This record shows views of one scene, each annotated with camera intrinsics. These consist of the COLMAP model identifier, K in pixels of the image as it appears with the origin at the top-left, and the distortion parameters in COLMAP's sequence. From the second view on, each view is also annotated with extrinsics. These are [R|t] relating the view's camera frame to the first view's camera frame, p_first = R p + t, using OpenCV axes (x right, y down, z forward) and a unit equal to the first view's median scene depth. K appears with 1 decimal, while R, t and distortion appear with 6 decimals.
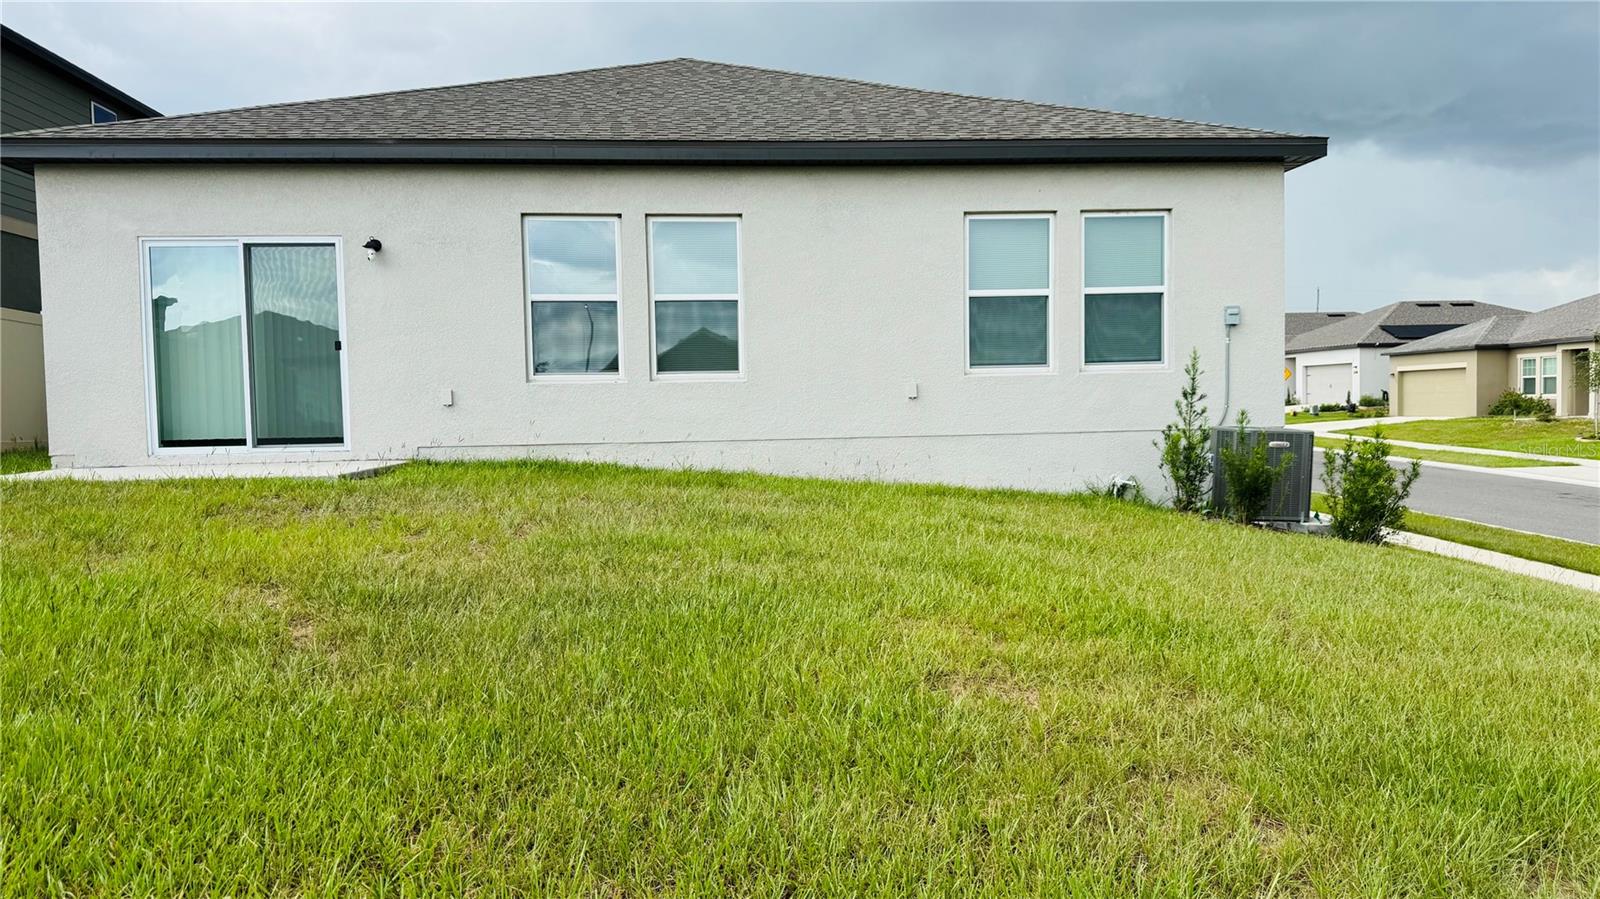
lens RADIAL K [[1079.1, 0, 800.0], [0, 1079.1, 449.5], [0, 0, 1]] dist [0.077922, -0.088191]
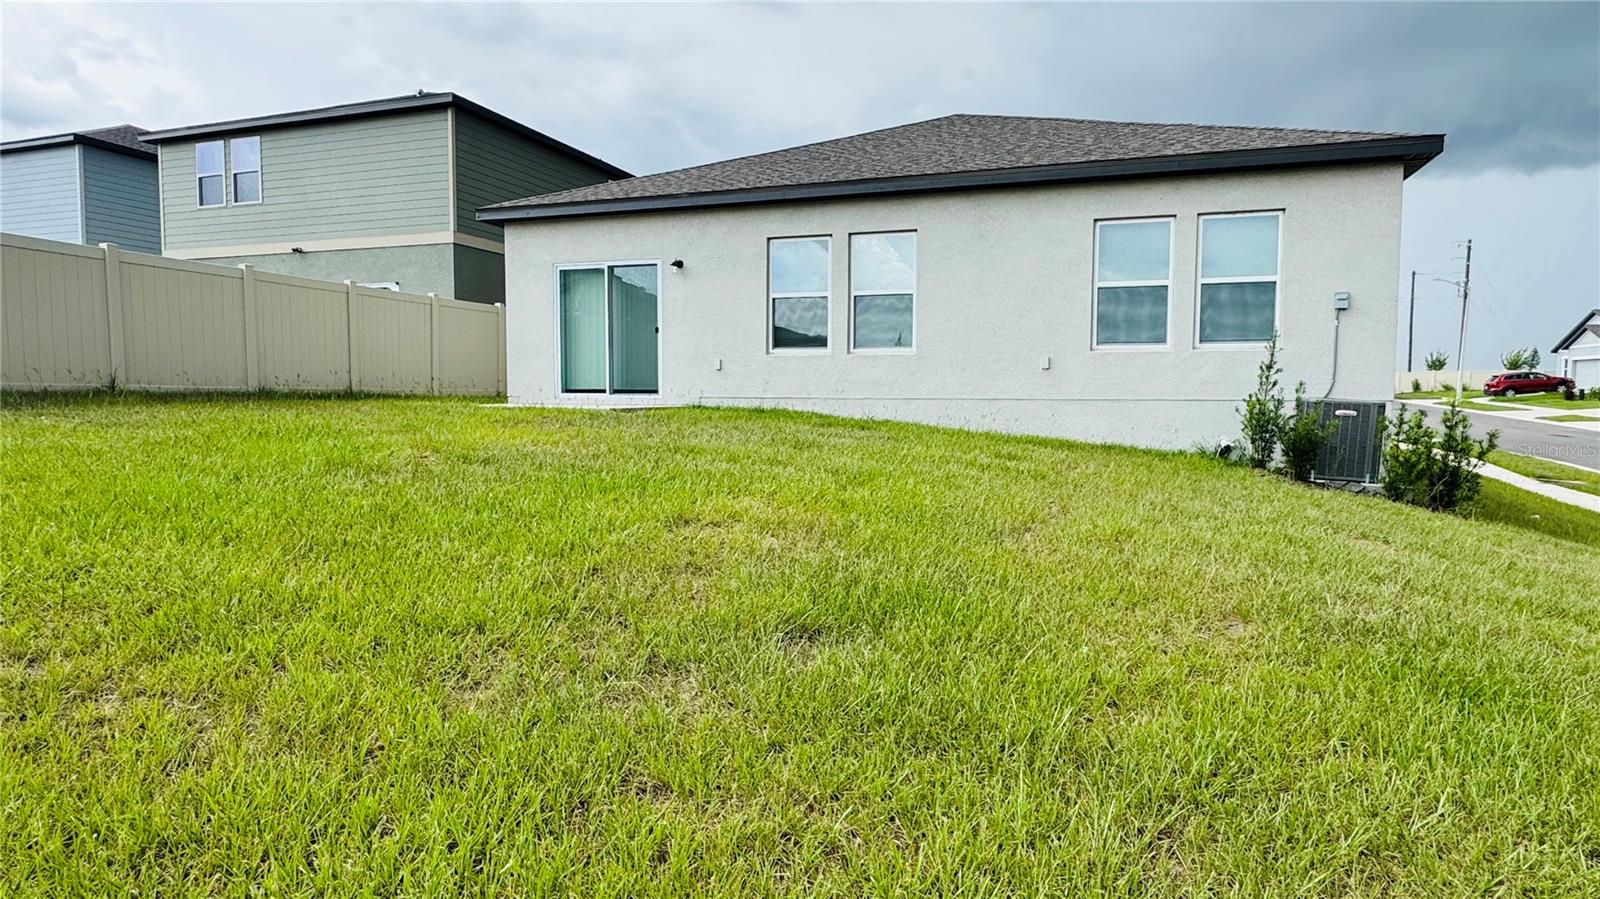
lens RADIAL K [[911.9, 0, 800.0], [0, 911.9, 449.5], [0, 0, 1]] dist [-0.002892, -0.001218]
pose [[0.913740, 0.048726, -0.403368, 0.287442], [-0.035301, 0.998549, 0.040655, 0.013951], [0.404764, -0.022909, 0.914134, -0.100502]]
